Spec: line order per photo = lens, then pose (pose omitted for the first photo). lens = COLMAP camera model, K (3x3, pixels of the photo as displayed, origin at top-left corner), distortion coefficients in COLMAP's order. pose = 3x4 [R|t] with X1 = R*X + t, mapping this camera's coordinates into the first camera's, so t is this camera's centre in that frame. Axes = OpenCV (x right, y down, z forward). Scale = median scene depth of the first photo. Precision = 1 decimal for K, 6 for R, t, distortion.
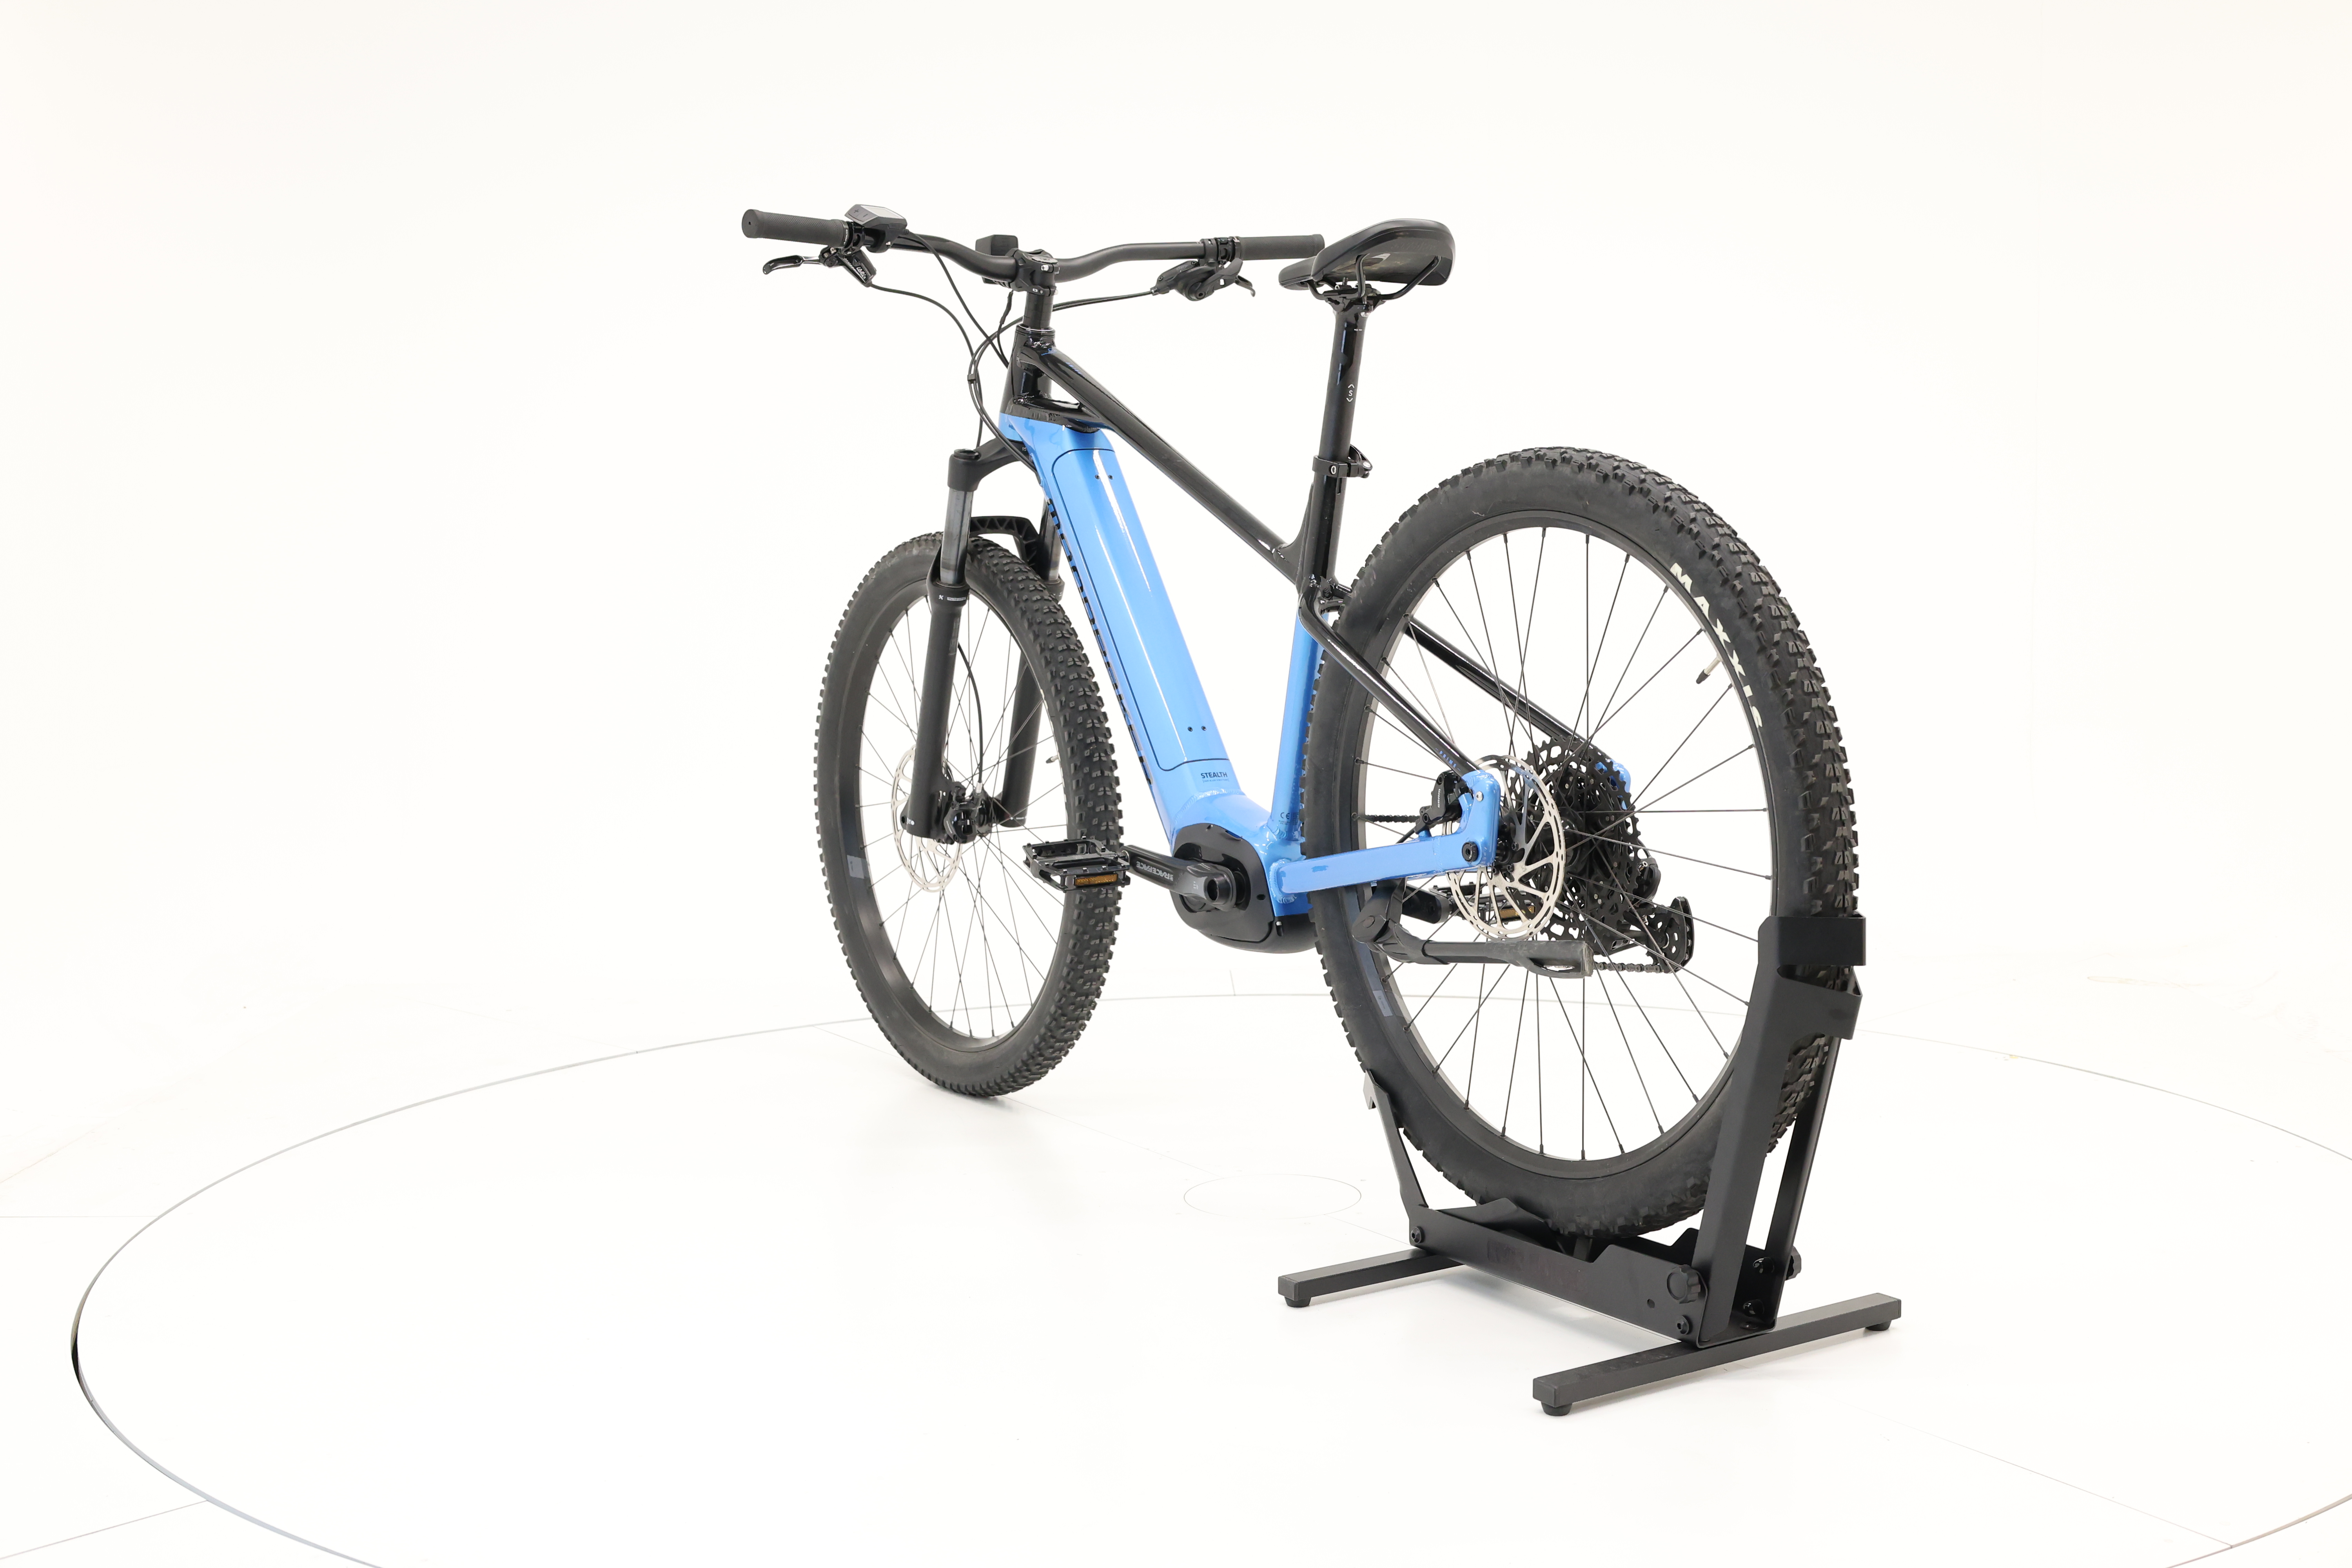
lens RADIAL K [[2641.4, 0, 1171.6], [0, 2641.4, 517.3], [0, 0, 1]] dist [-0.020943, 0.006608]
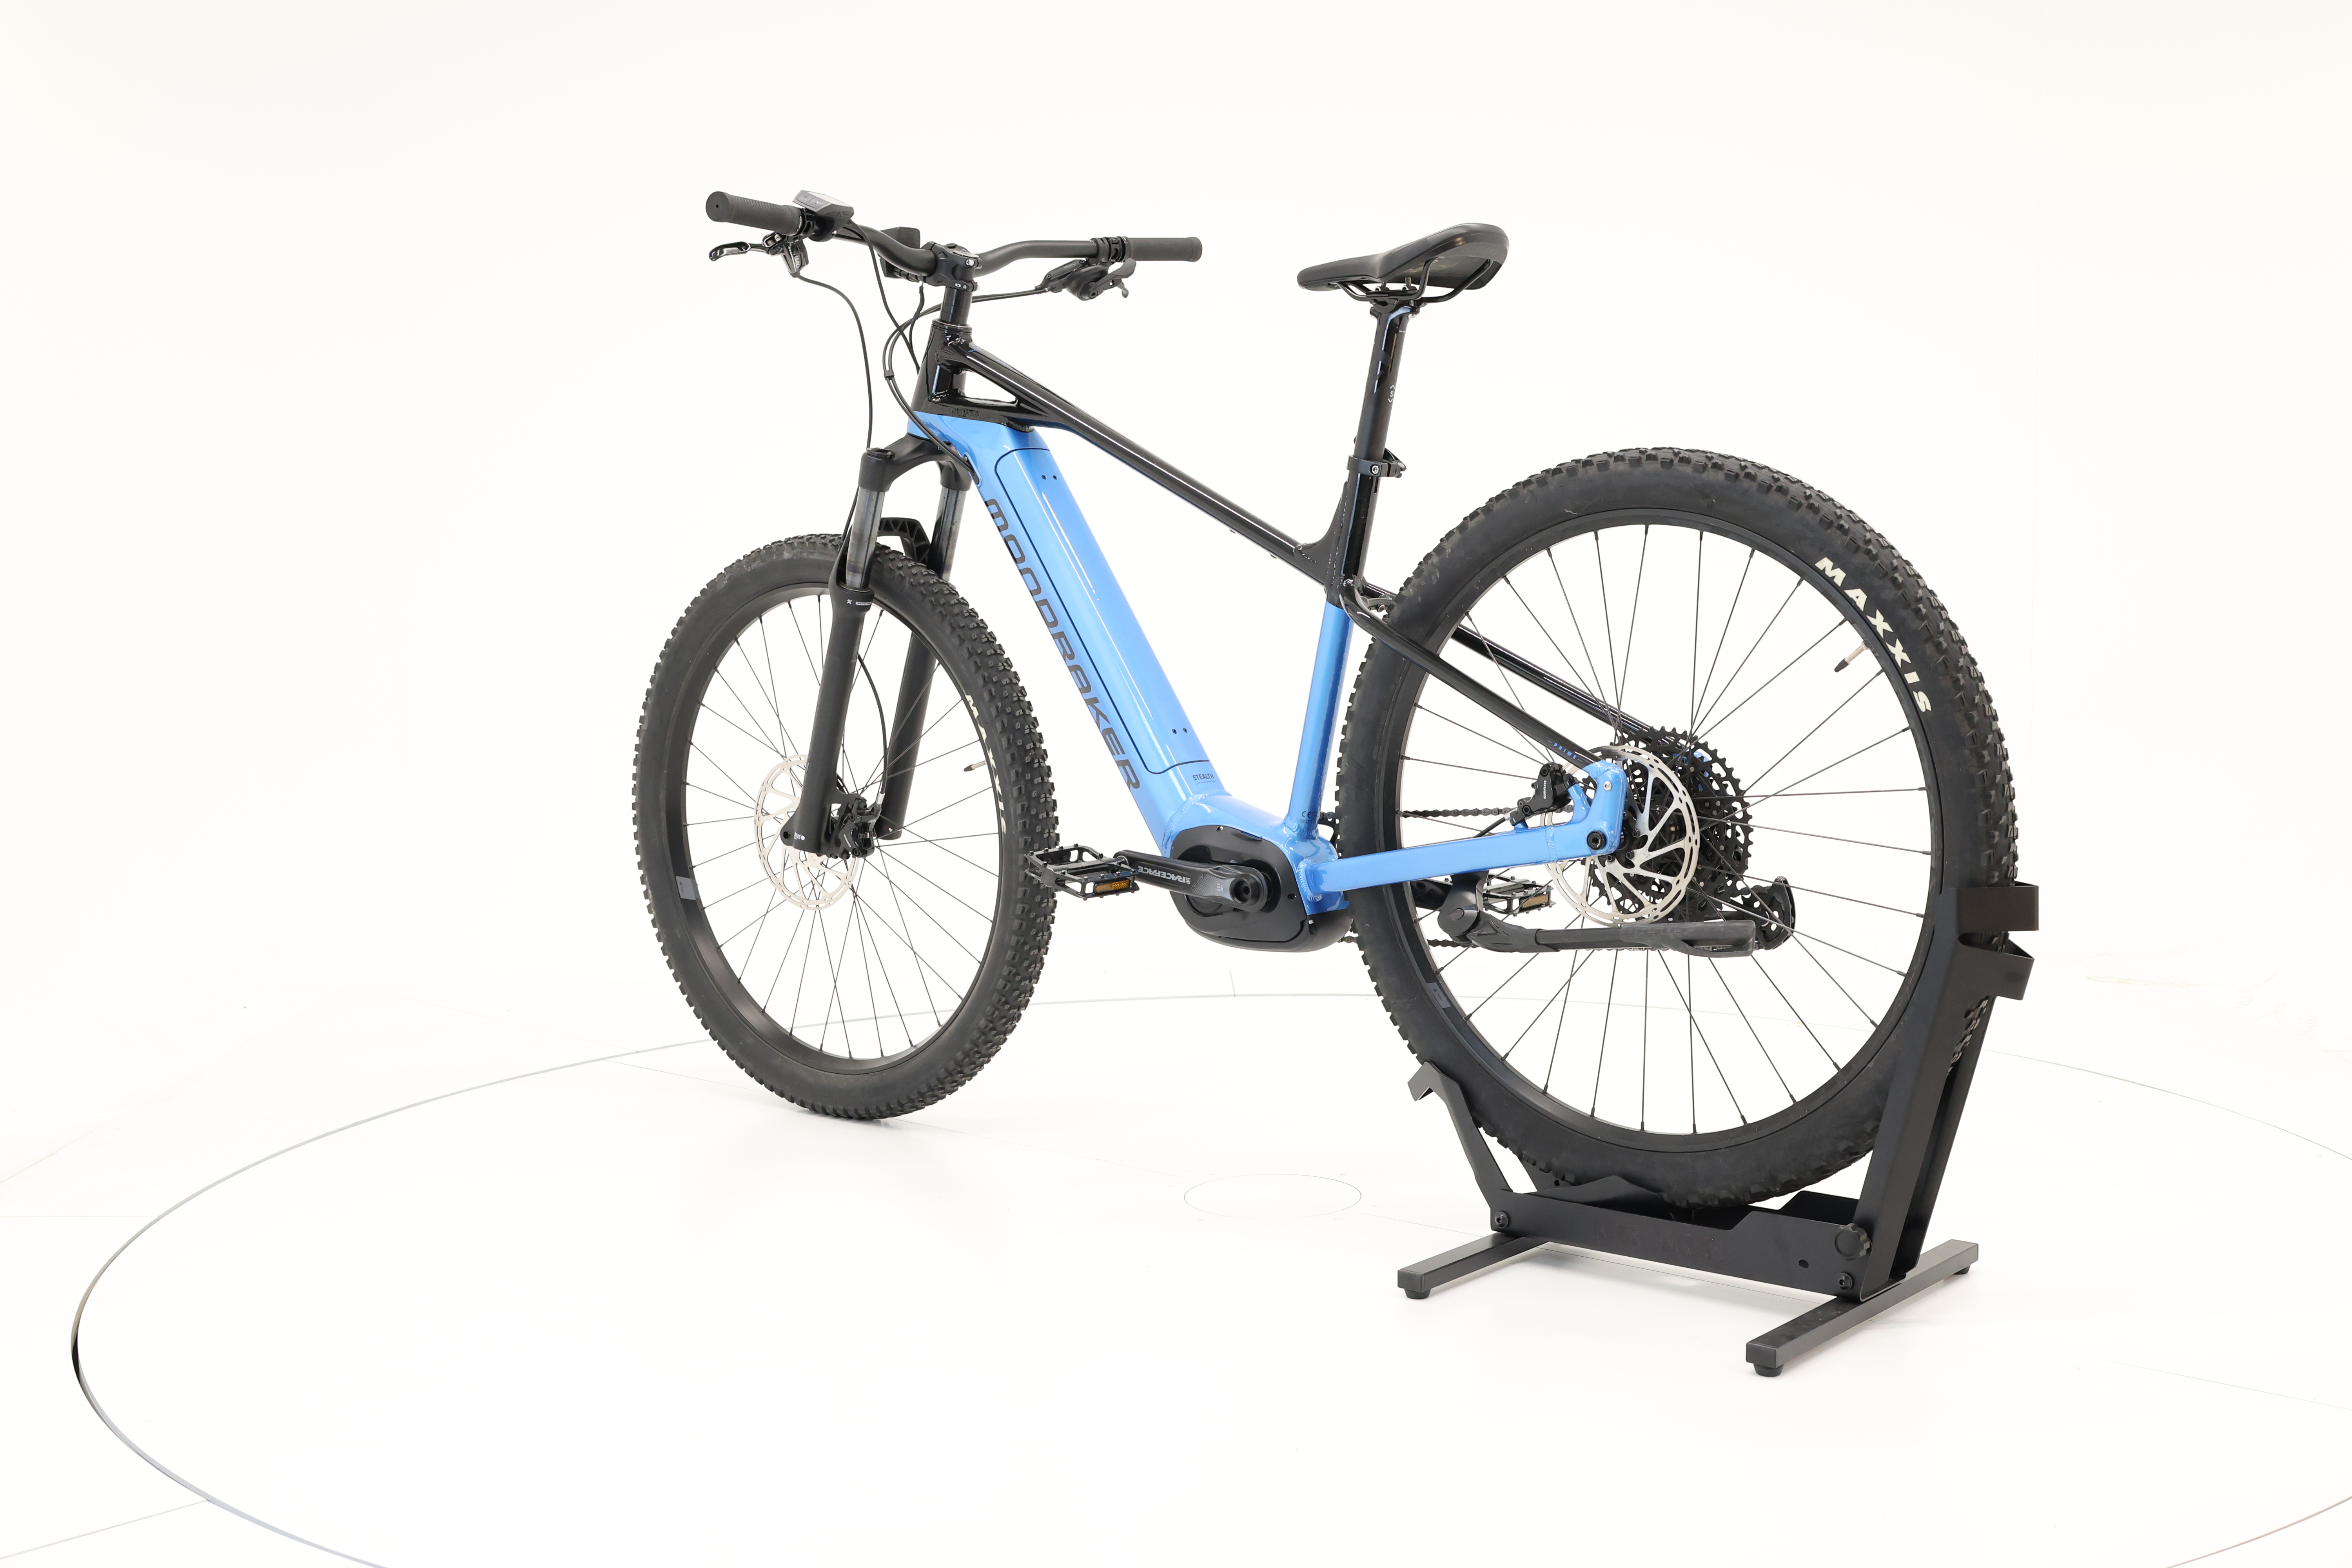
lens RADIAL K [[2641.4, 0, 1171.6], [0, 2641.4, 517.3], [0, 0, 1]] dist [-0.020943, 0.006608]
pose [[0.959257, 0.001271, 0.282531, -0.291800], [0.000206, 0.999986, -0.005198, 0.005366], [-0.282533, 0.005045, 0.959244, 0.052075]]
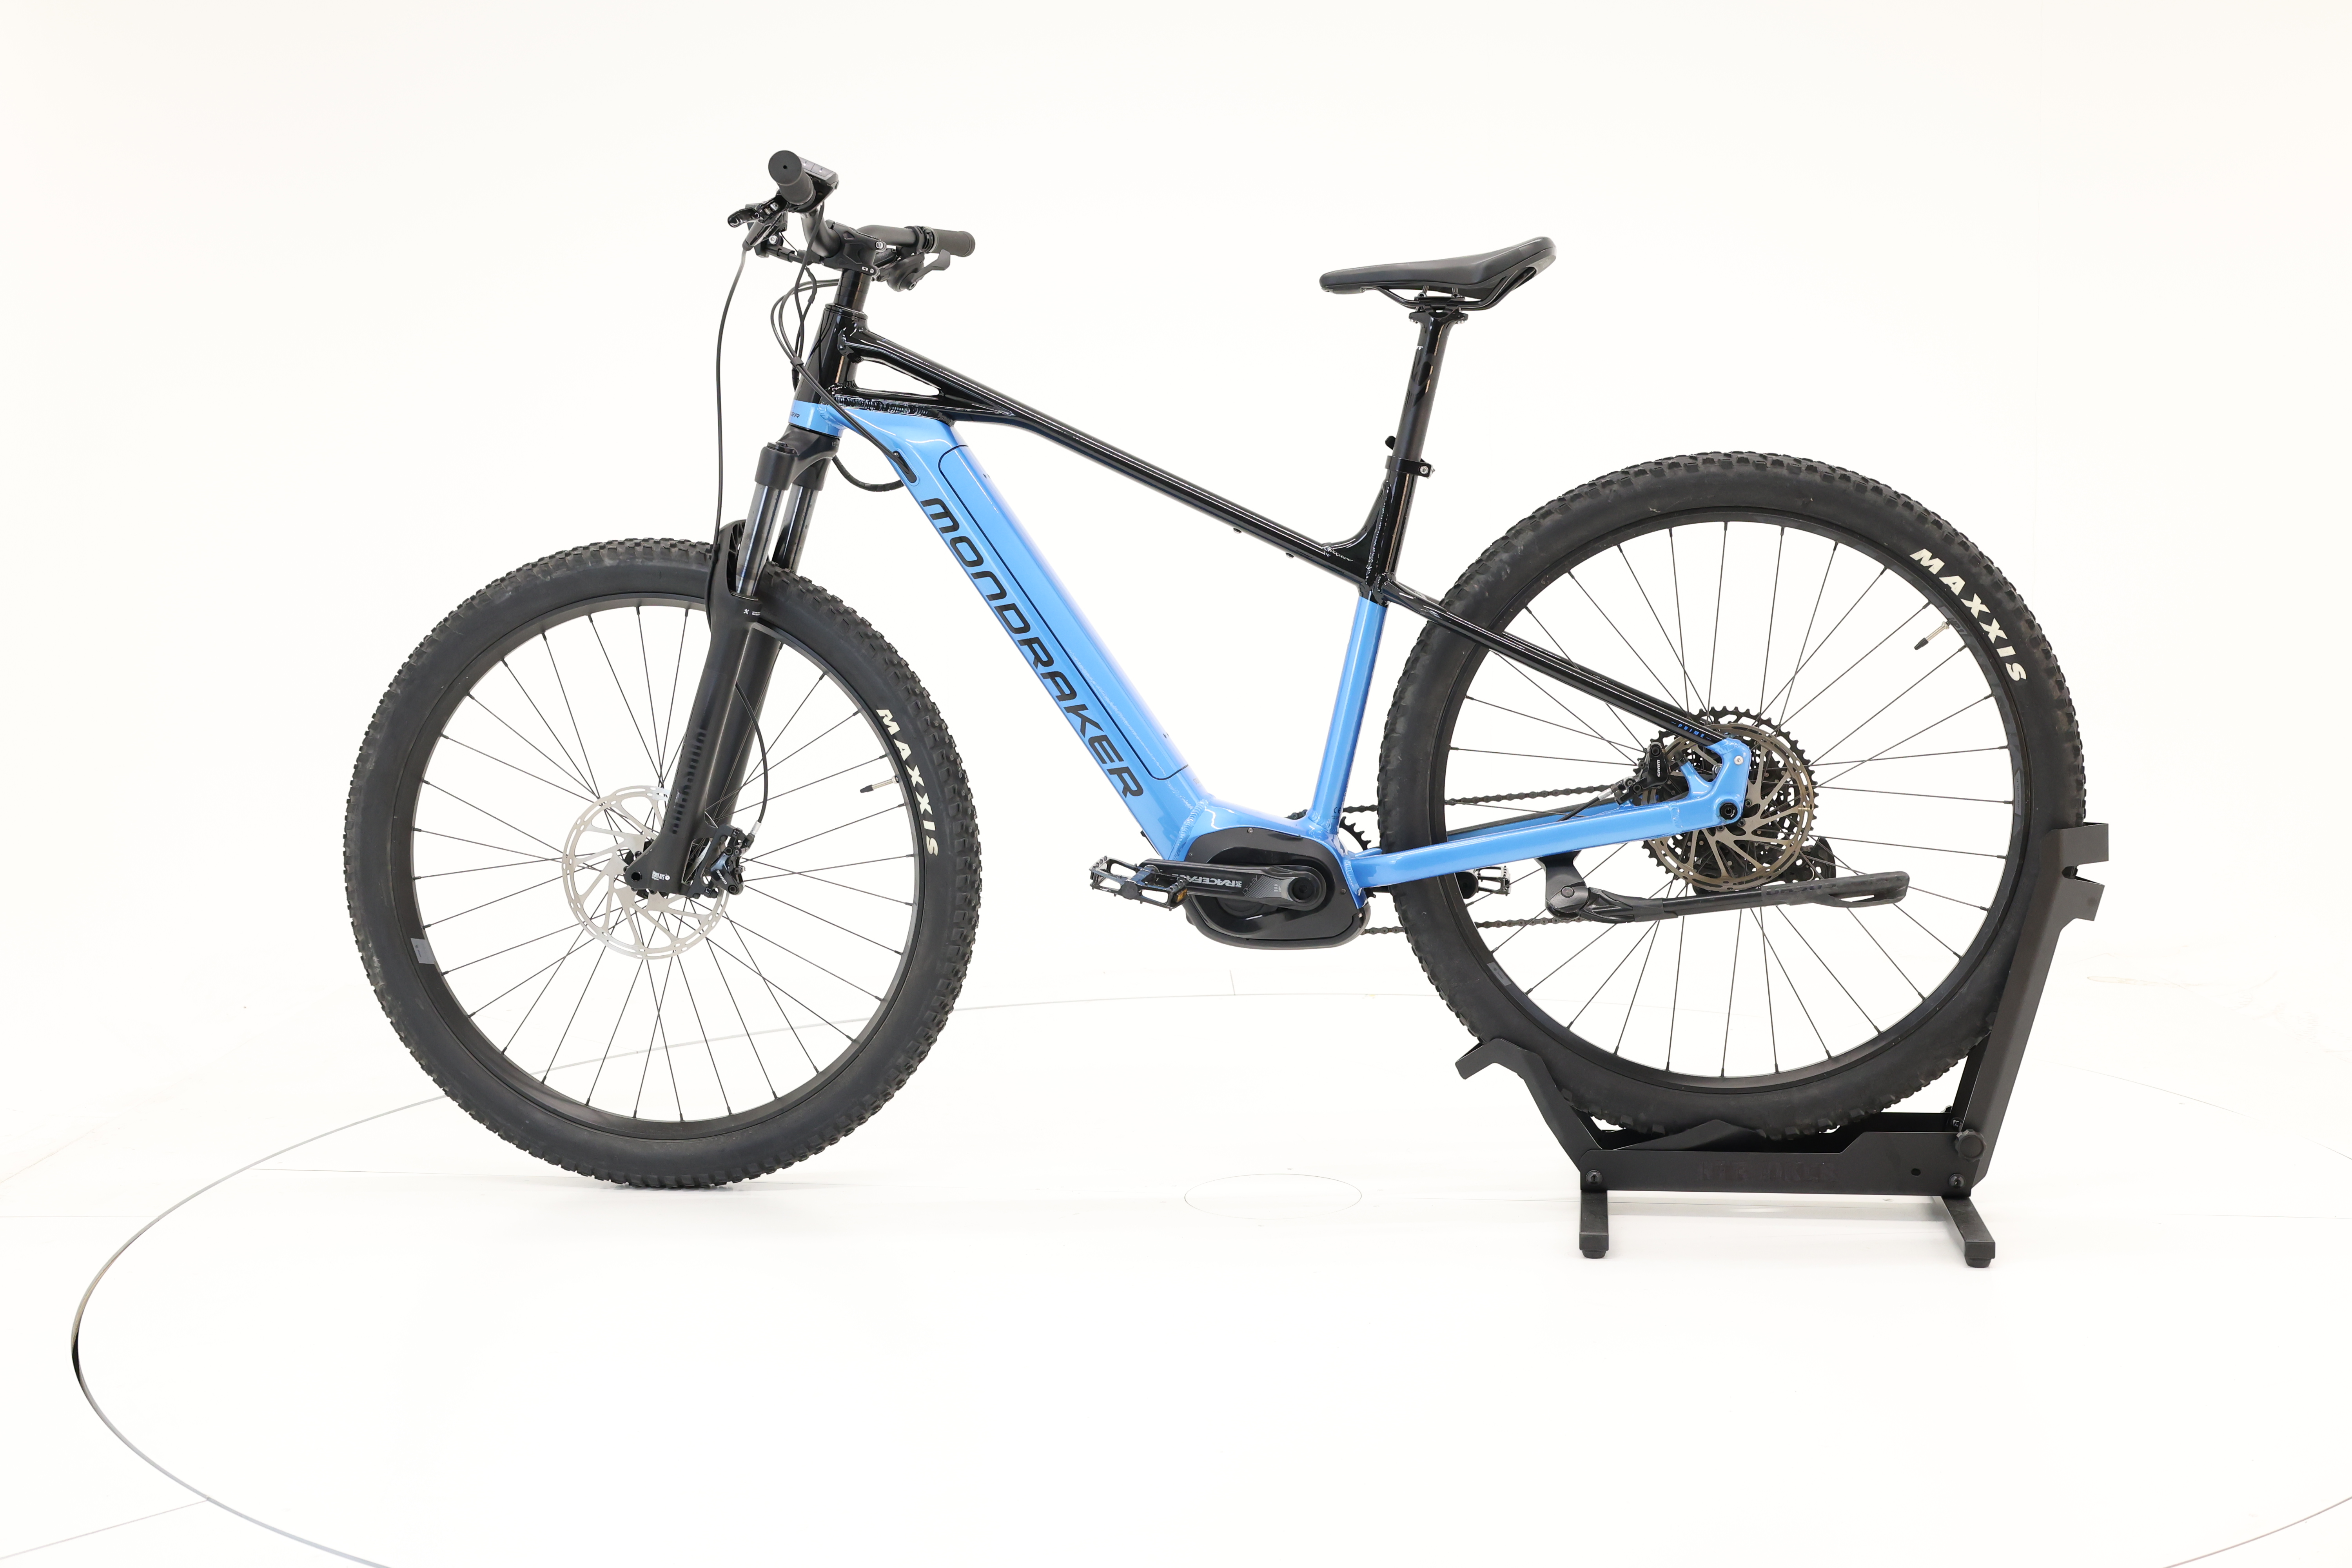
lens RADIAL K [[2641.4, 0, 1171.6], [0, 2641.4, 517.3], [0, 0, 1]] dist [-0.020943, 0.006608]
pose [[0.663596, 0.006853, 0.748059, -0.764153], [0.005468, 0.999887, -0.014011, 0.014390], [-0.748071, 0.013388, 0.663484, 0.375772]]
